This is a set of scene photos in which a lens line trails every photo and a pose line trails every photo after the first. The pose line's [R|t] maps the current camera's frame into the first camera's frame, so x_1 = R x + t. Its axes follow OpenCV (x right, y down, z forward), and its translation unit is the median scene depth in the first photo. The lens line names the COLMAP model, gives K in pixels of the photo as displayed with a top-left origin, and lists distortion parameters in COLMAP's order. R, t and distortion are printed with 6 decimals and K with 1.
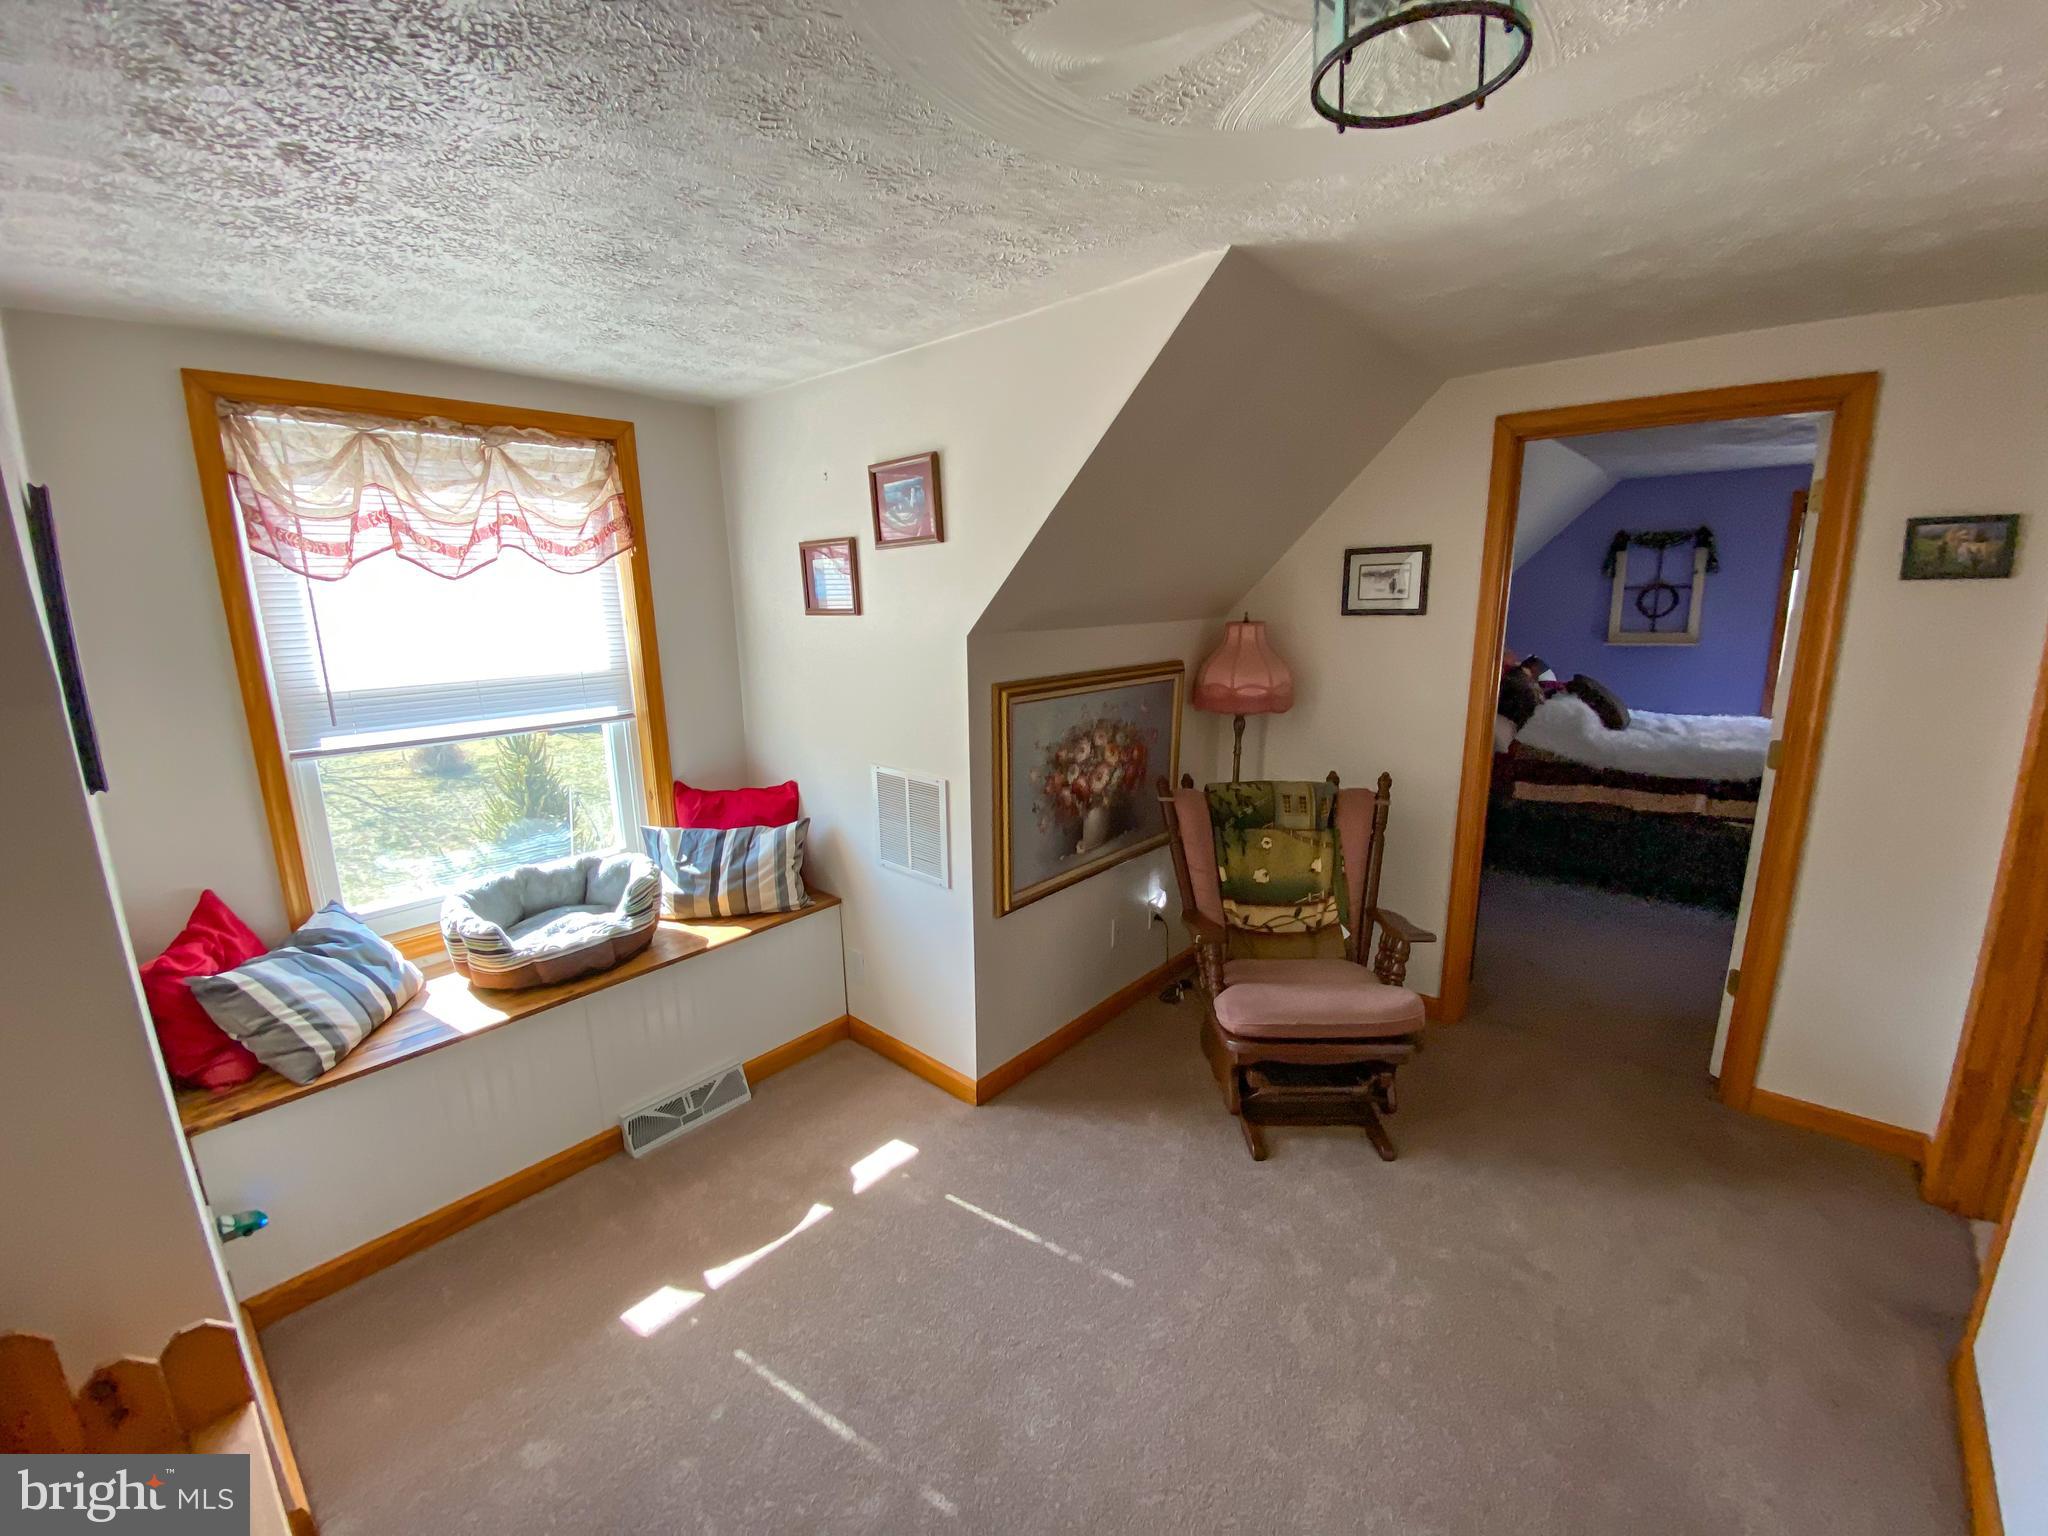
lens RADIAL K [[828.6, 0, 1030.1], [0, 828.6, 761.9], [0, 0, 1]] dist [-0.002362, -0.000226]
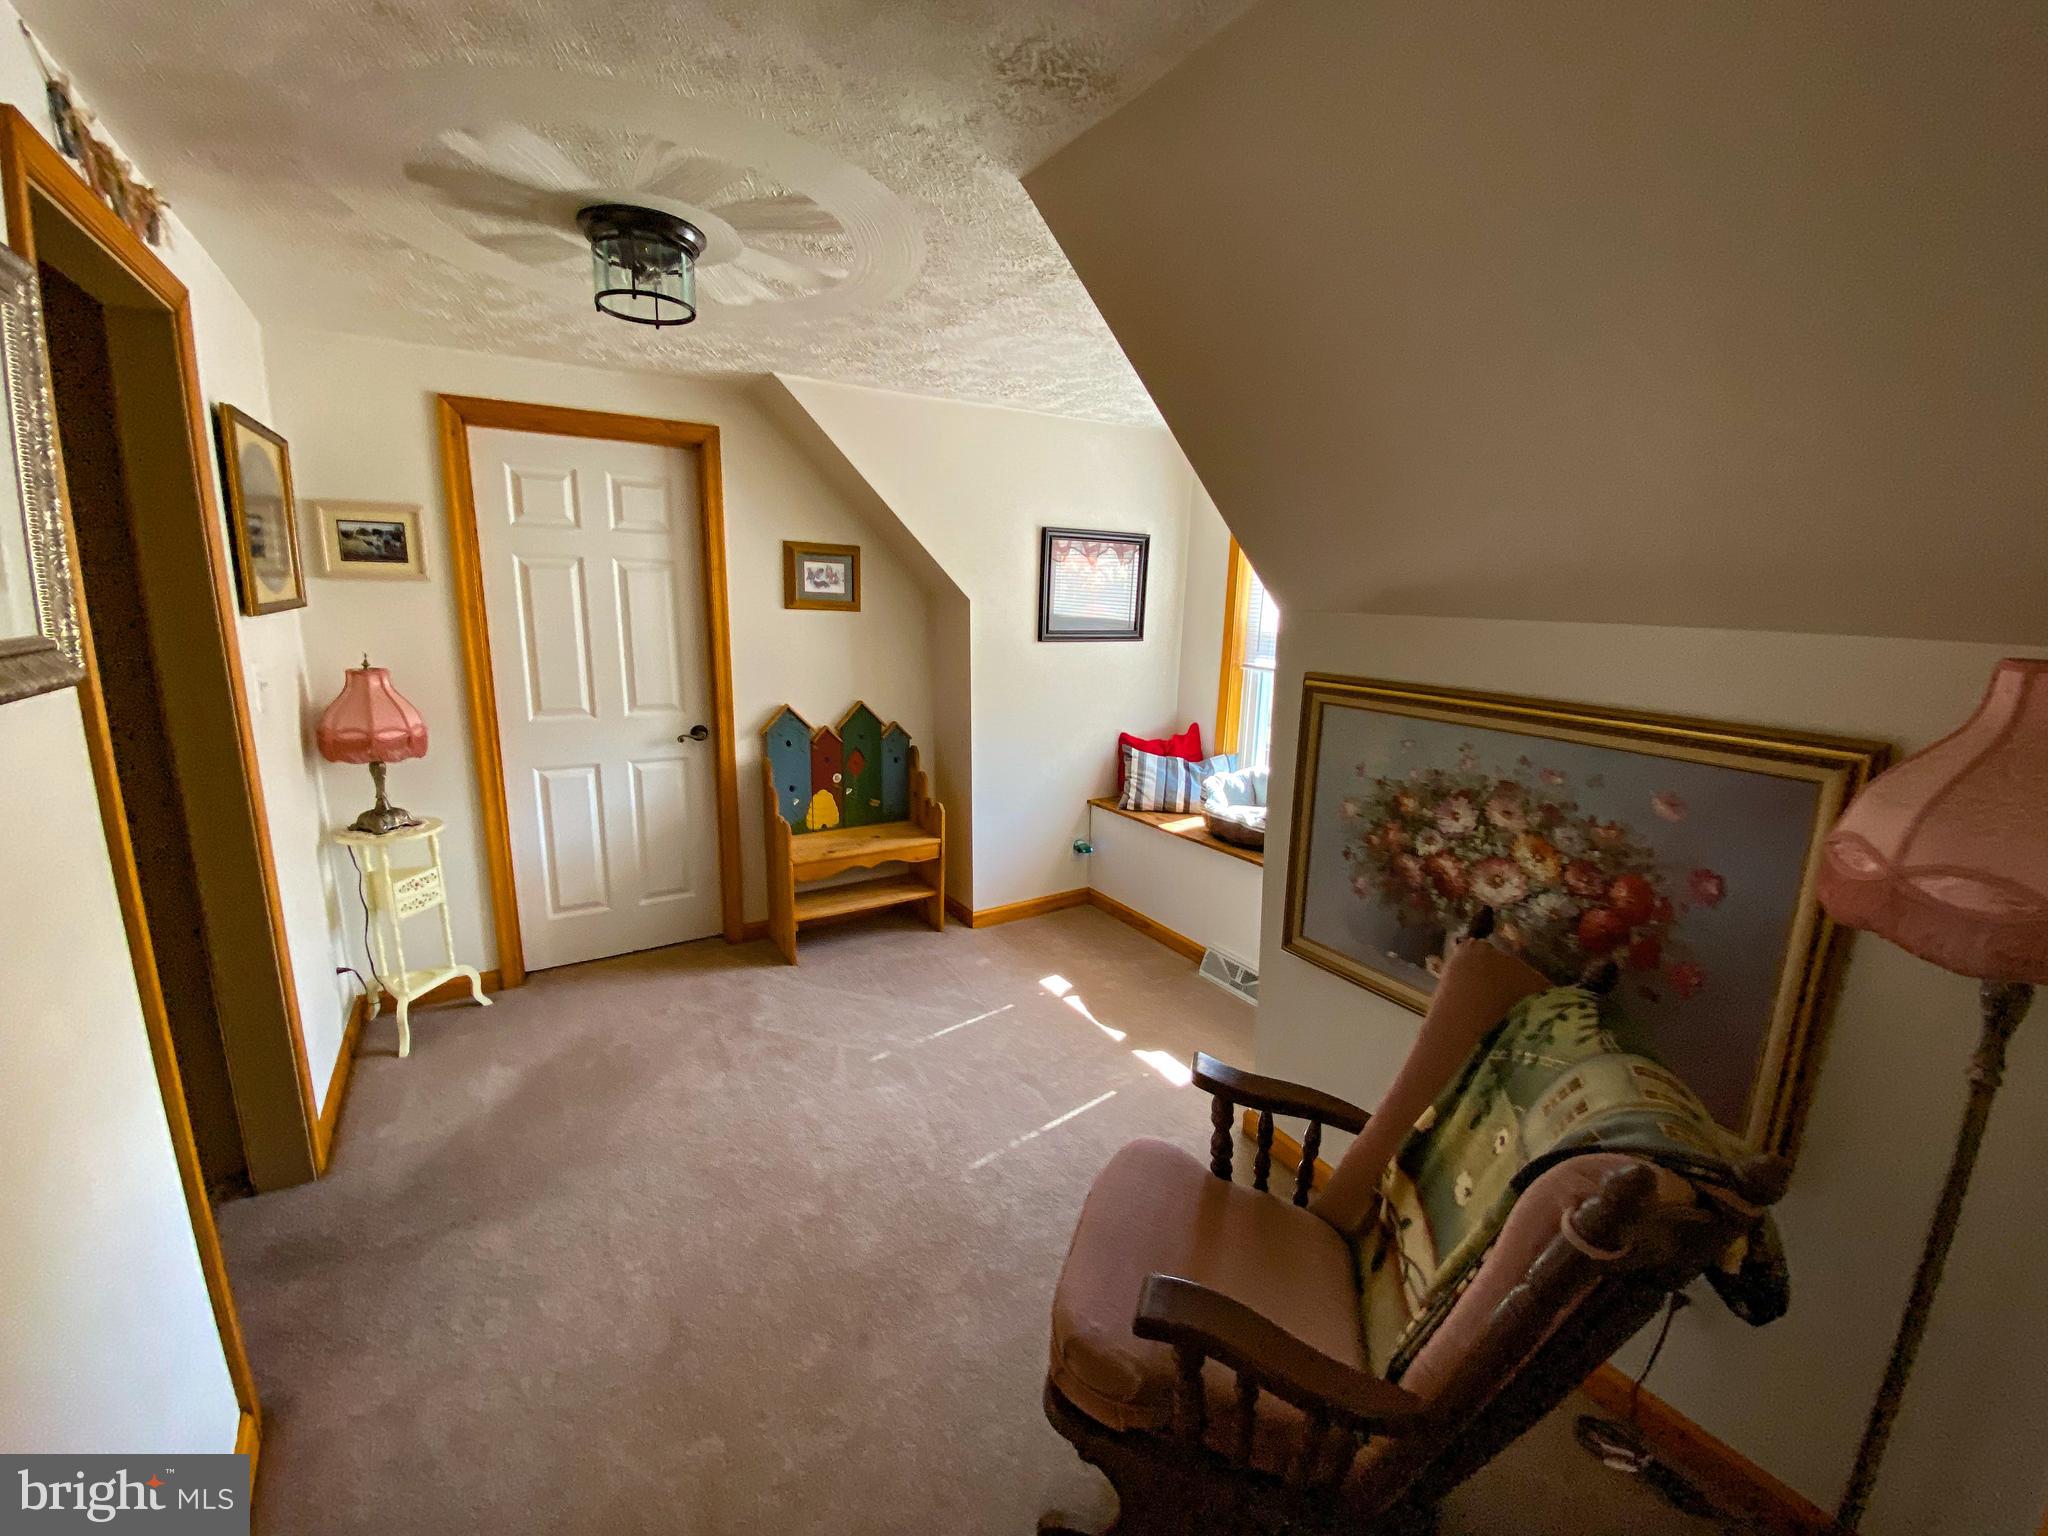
lens RADIAL K [[828.6, 0, 1029.9], [0, 828.6, 773.4], [0, 0, 1]] dist [-0.002362, -0.000226]
pose [[-0.315721, 0.206446, -0.926121, 0.727476], [-0.205818, 0.937905, 0.279238, -0.150943], [0.926261, 0.278774, -0.253625, 0.853000]]
